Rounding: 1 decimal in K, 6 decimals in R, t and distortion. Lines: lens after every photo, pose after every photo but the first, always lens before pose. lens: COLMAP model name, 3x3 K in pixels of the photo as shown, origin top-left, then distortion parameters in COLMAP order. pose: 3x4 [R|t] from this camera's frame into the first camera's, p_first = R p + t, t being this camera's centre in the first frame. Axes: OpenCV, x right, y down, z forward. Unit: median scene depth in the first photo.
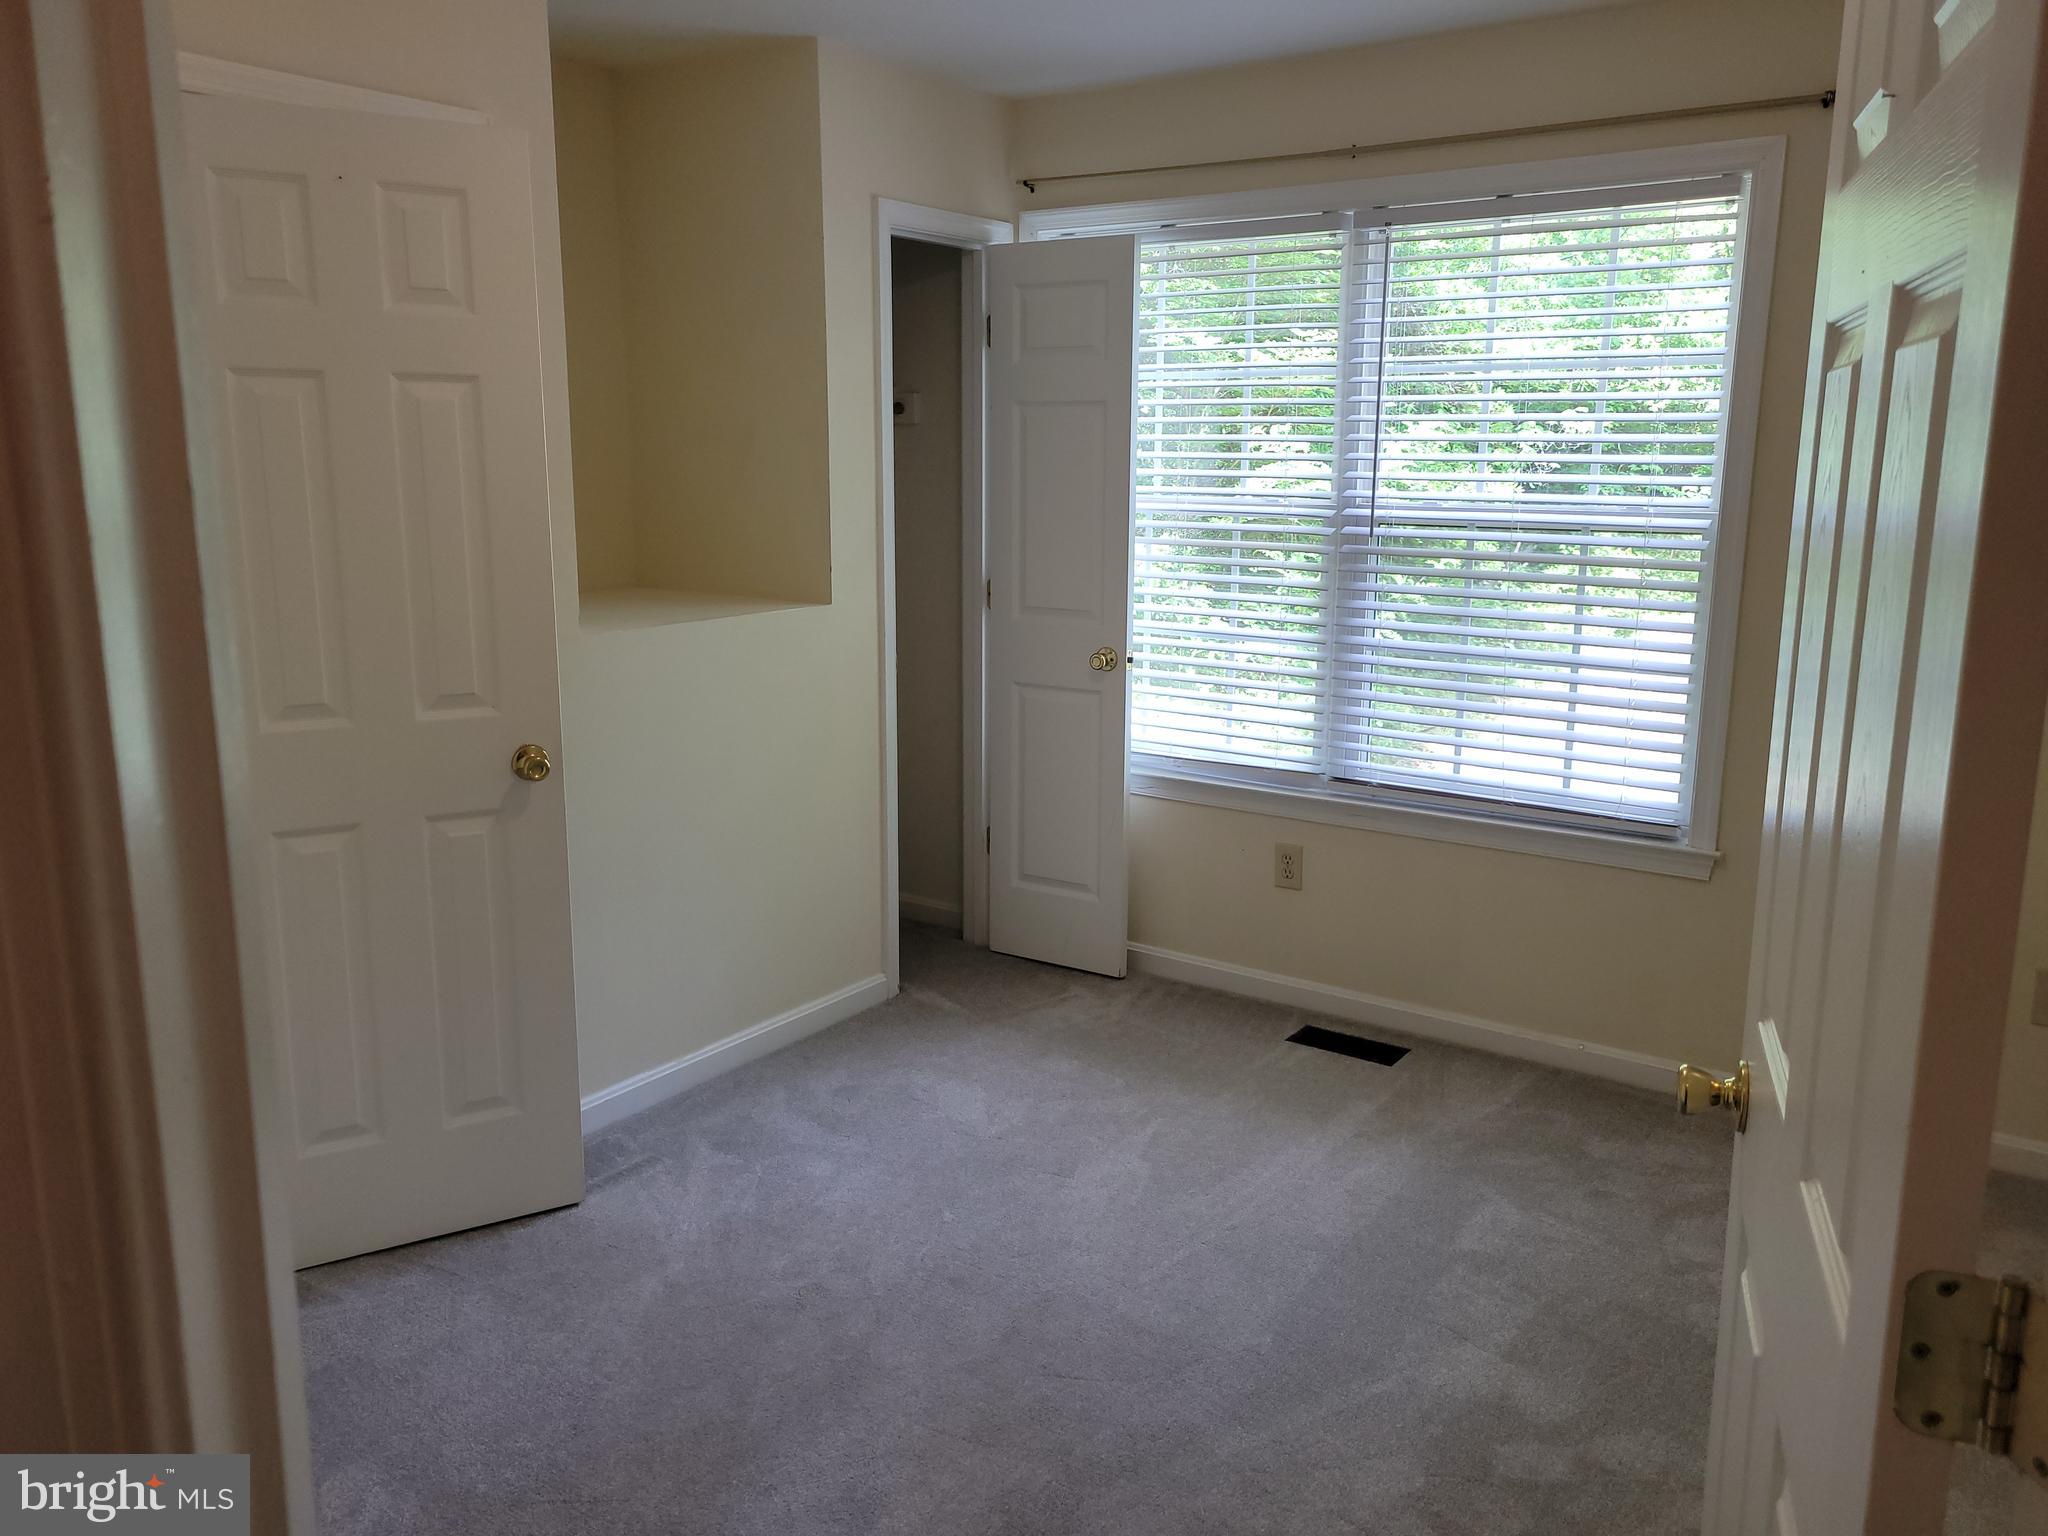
lens RADIAL K [[1529.0, 0, 1024.0], [0, 1529.0, 768.0], [0, 0, 1]] dist [0.004736, -0.132510]
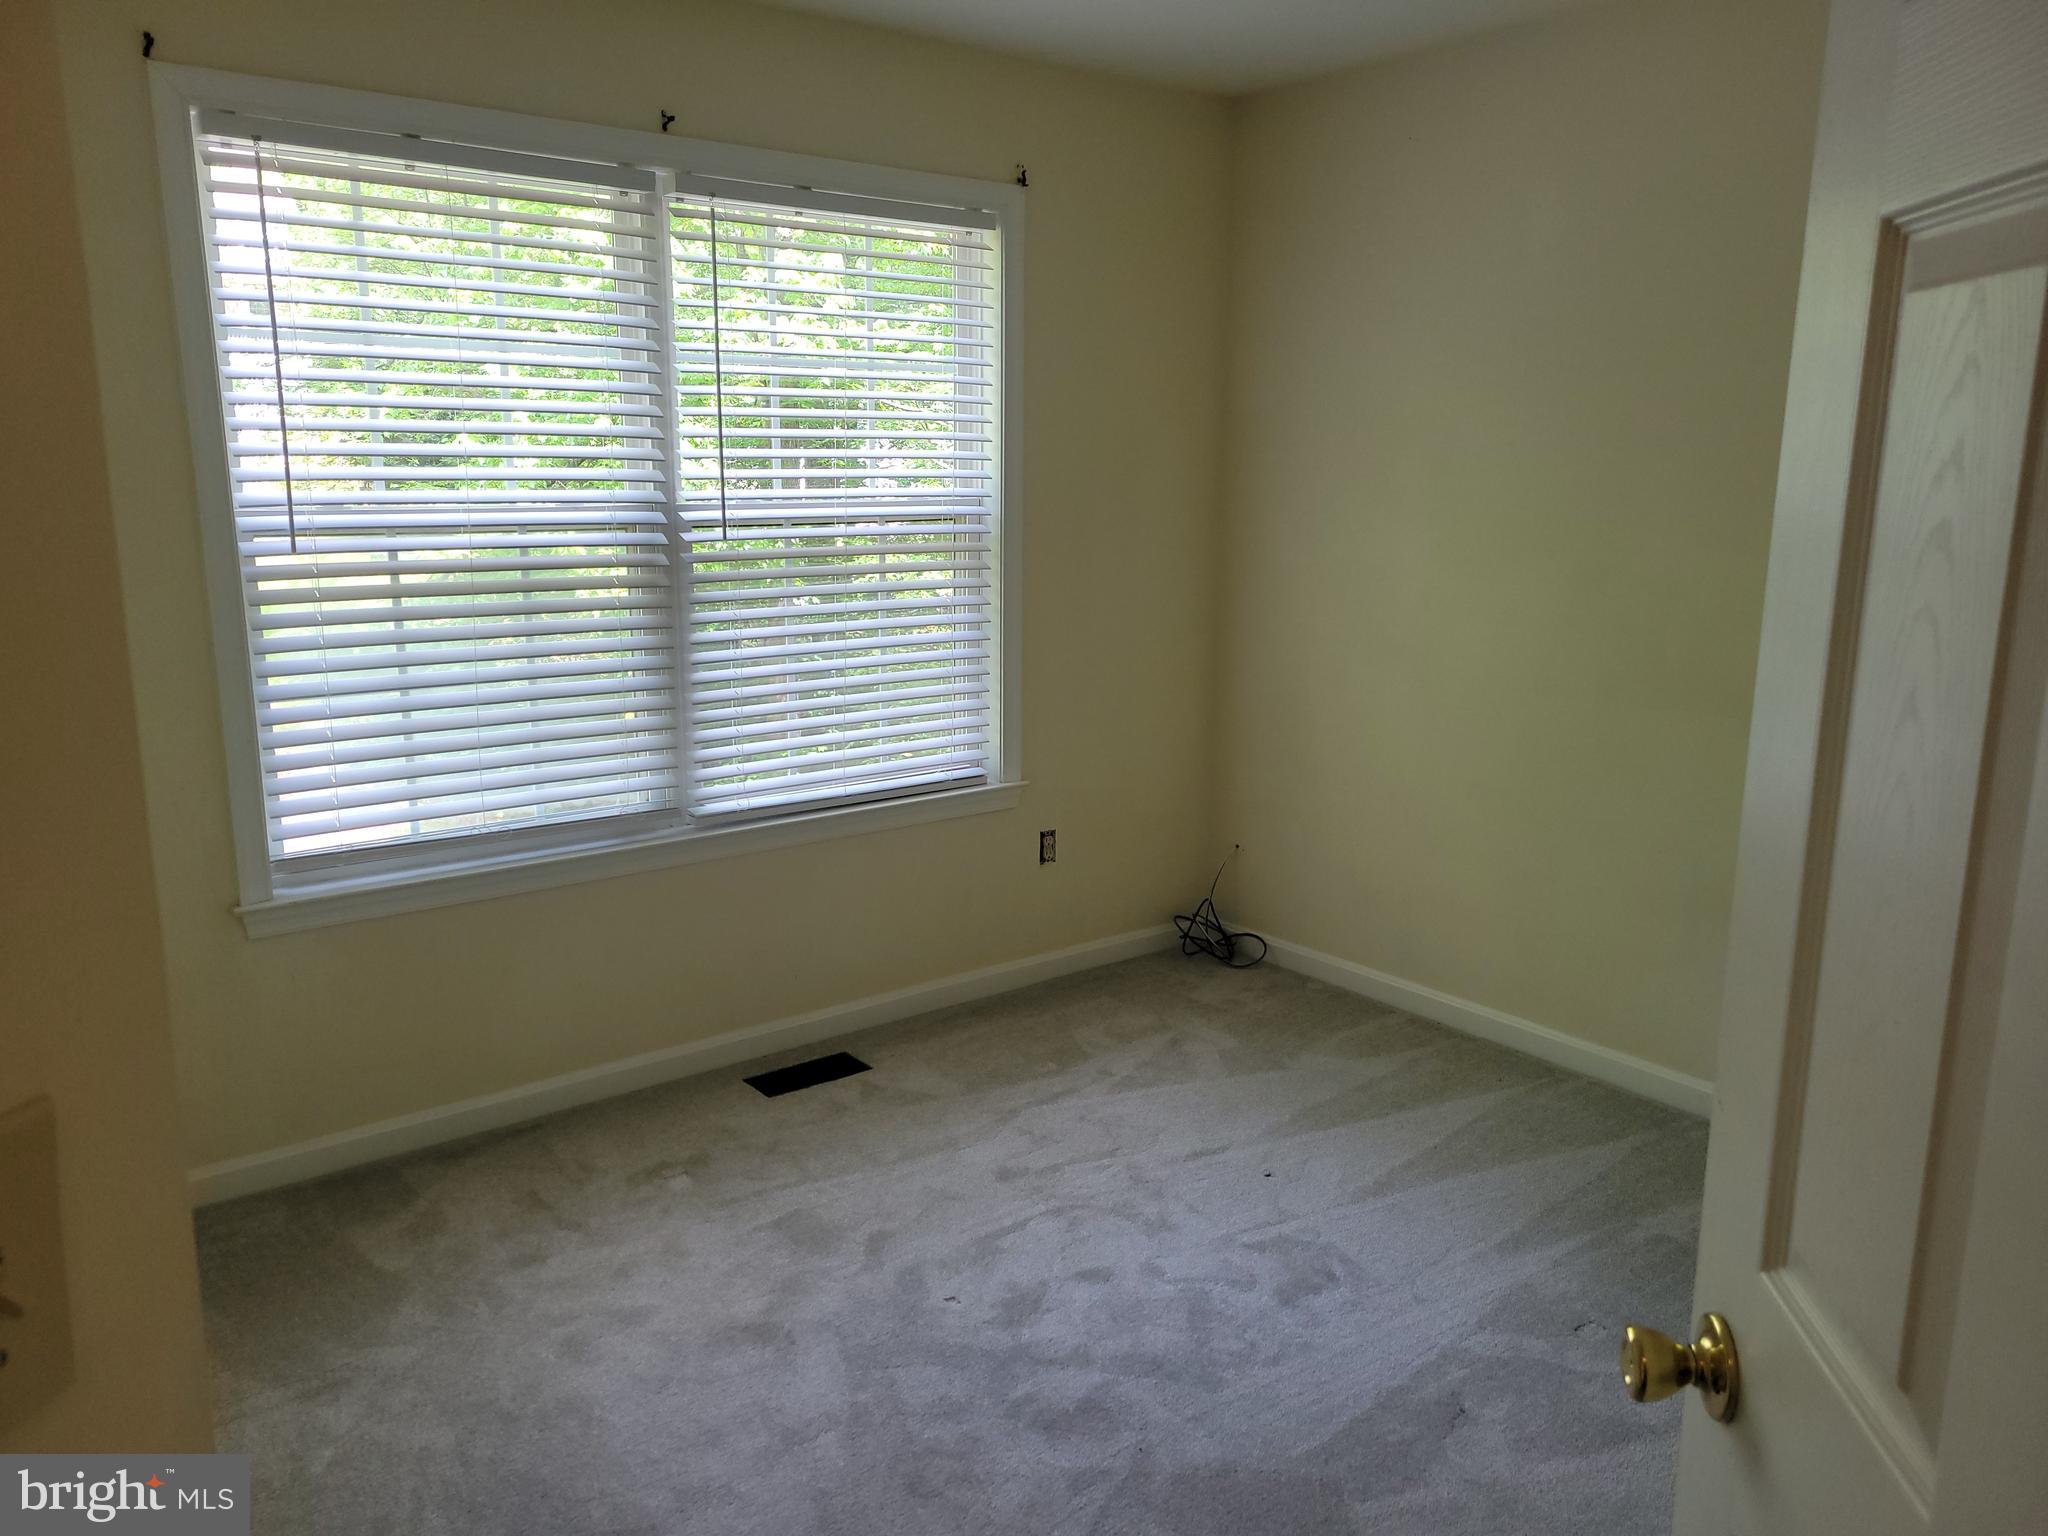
lens RADIAL K [[1573.4, 0, 1024.0], [0, 1573.4, 768.0], [0, 0, 1]] dist [0.023876, -0.002901]
pose [[0.274453, -0.192180, 0.942201, -0.645824], [0.177261, 0.973145, 0.146857, -0.125250], [-0.945121, 0.126710, 0.301149, 0.559914]]
